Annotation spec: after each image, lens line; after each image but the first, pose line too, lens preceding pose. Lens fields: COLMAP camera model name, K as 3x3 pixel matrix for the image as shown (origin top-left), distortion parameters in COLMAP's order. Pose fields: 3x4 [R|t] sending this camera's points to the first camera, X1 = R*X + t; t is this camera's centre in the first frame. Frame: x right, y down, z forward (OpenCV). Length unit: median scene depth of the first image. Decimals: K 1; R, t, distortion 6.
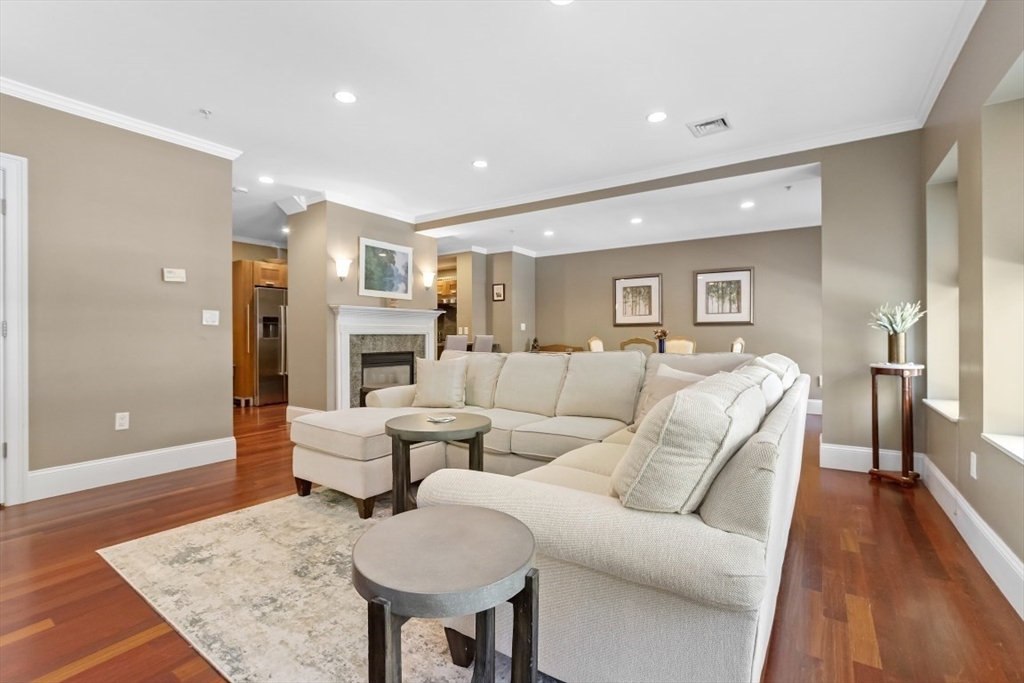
lens RADIAL K [[452.2, 0, 517.2], [0, 452.2, 335.8], [0, 0, 1]] dist [-0.013195, 0.000856]
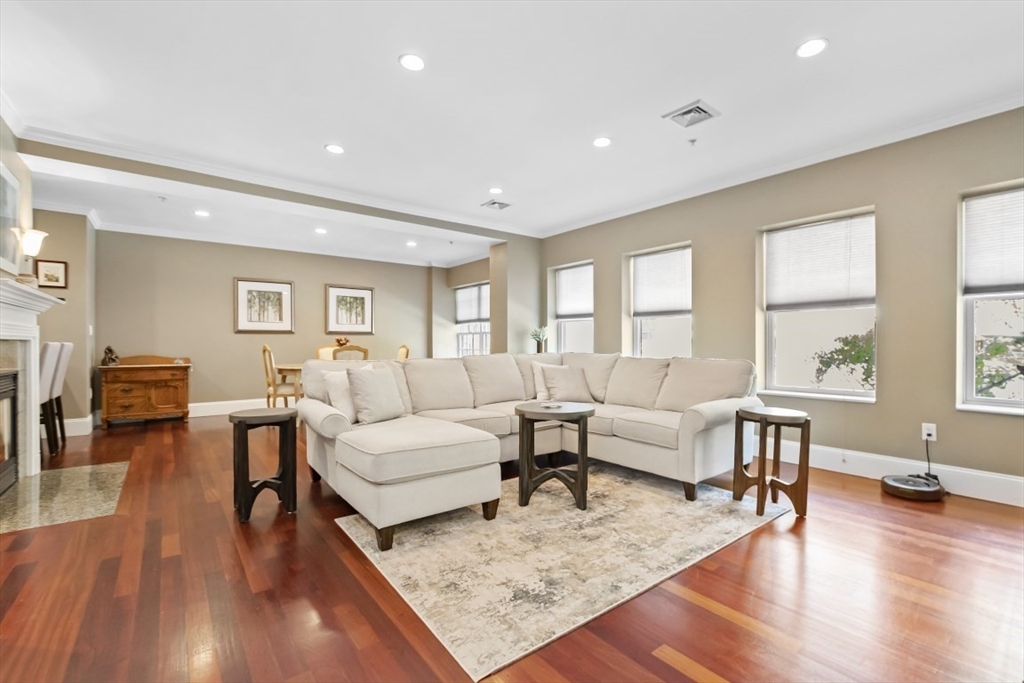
lens RADIAL K [[445.5, 0, 512.0], [0, 445.5, 341.5], [0, 0, 1]] dist [-0.014580, -0.000005]
pose [[0.313430, 0.005132, 0.949597, -0.508058], [0.002437, 0.999978, -0.006209, 0.002967], [-0.949608, 0.004261, 0.313411, 0.251676]]
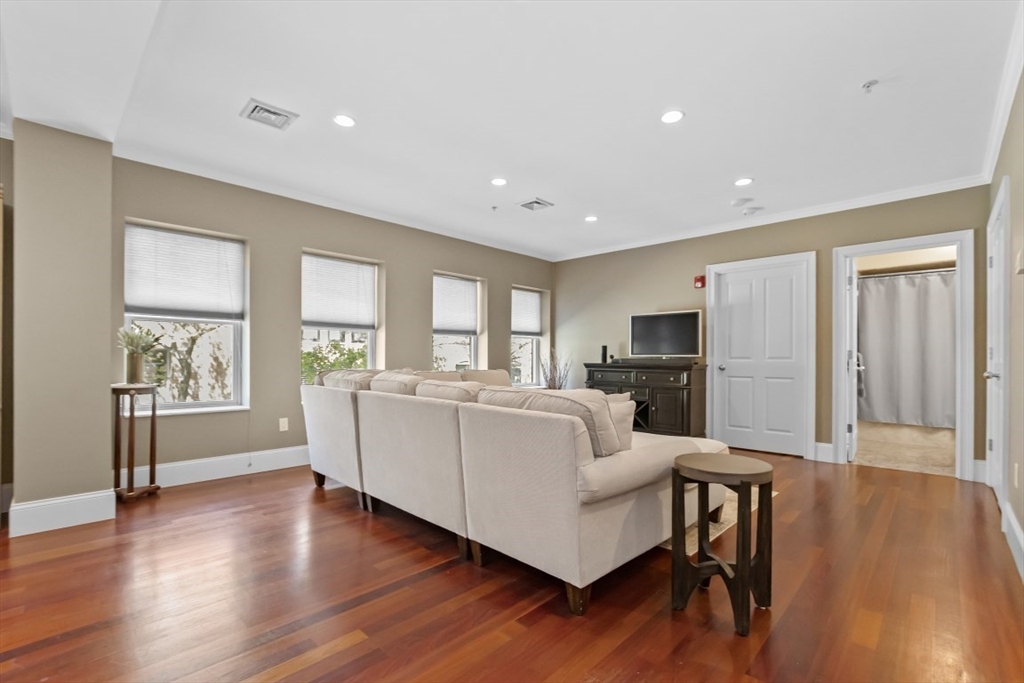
lens RADIAL K [[455.4, 0, 515.4], [0, 455.4, 358.8], [0, 0, 1]] dist [-0.014576, 0.000113]
pose [[-0.985997, -0.003669, 0.166724, -0.096036], [-0.002729, 0.999979, 0.005863, -0.000890], [-0.166742, 0.005326, -0.985986, 0.925372]]
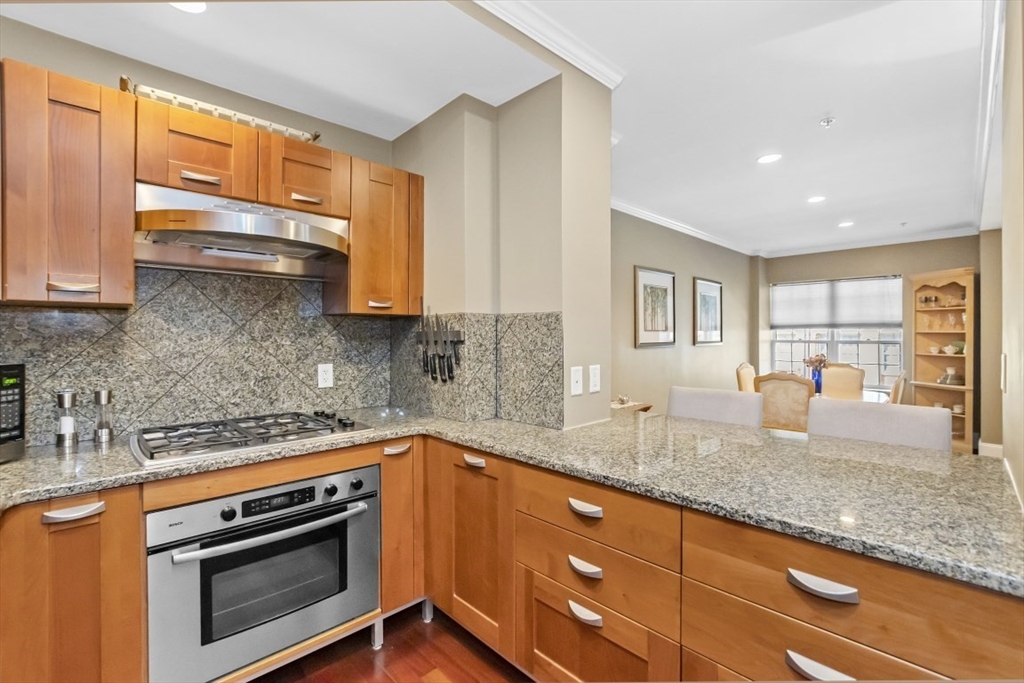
lens RADIAL K [[452.2, 0, 517.2], [0, 452.2, 335.8], [0, 0, 1]] dist [-0.013195, 0.000856]
pose [[0.207129, 0.000459, 0.978313, -0.460597], [0.003936, 0.999991, -0.001303, -0.043250], [-0.978306, 0.004120, 0.207126, 1.196444]]
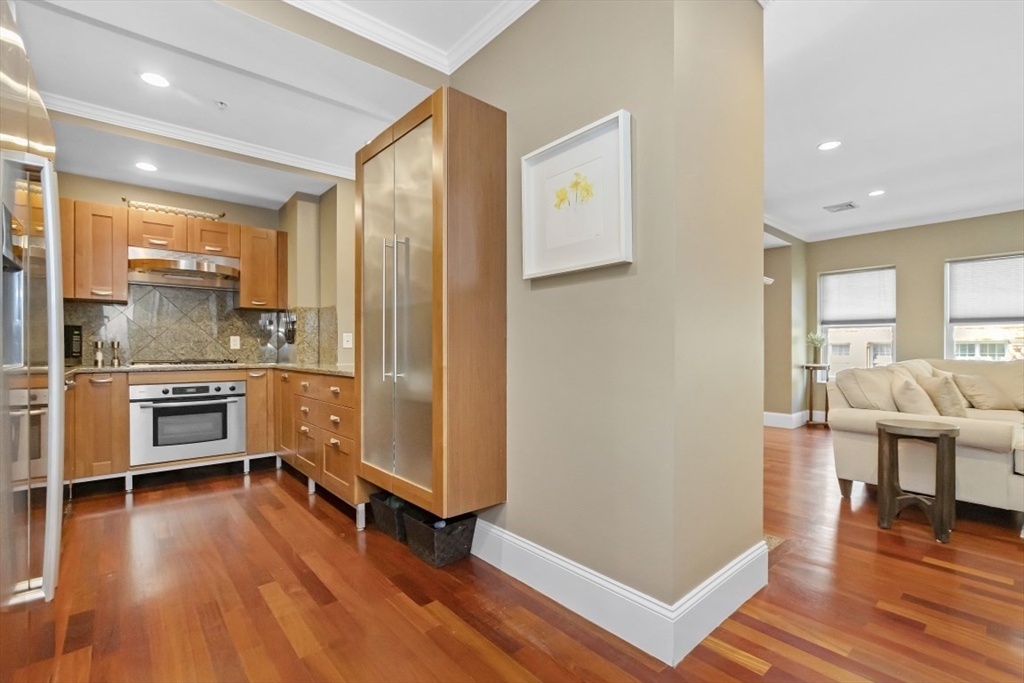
lens RADIAL K [[460.6, 0, 513.6], [0, 460.6, 349.5], [0, 0, 1]] dist [-0.005938, -0.000411]
pose [[0.265906, 0.000653, 0.963999, -0.678765], [0.003564, 0.999992, -0.001660, 0.000269], [-0.963992, 0.003877, 0.265901, 0.849521]]
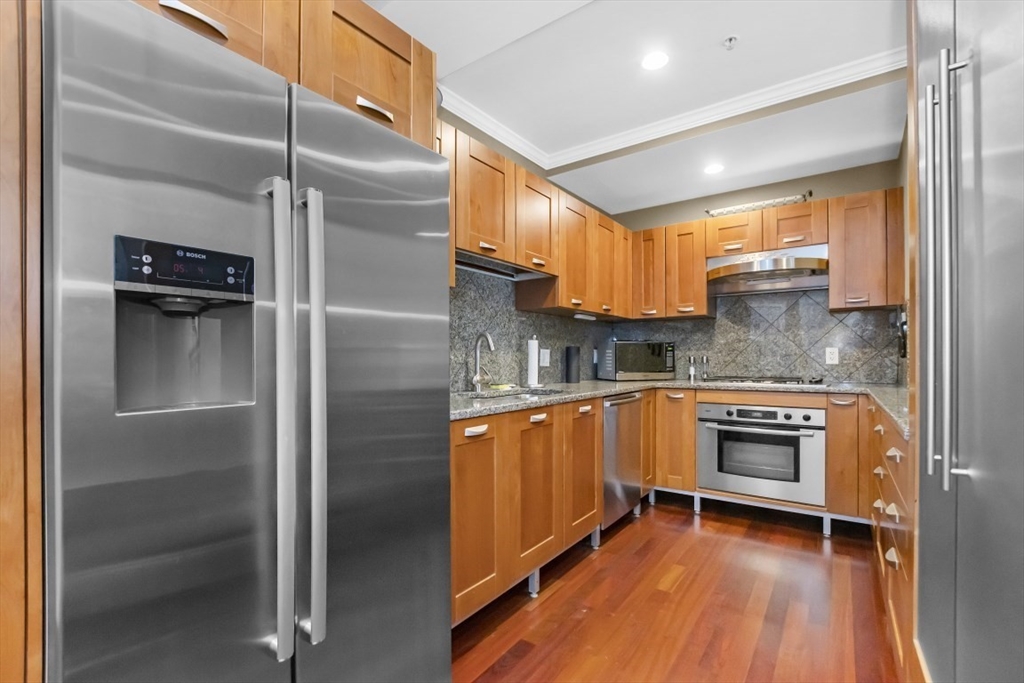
lens RADIAL K [[455.4, 0, 515.4], [0, 455.4, 358.8], [0, 0, 1]] dist [-0.014576, 0.000113]
pose [[0.999495, -0.002943, -0.031626, -0.475063], [0.002872, 0.999993, -0.002284, -0.008847], [0.031633, 0.002192, 0.999497, 0.907411]]
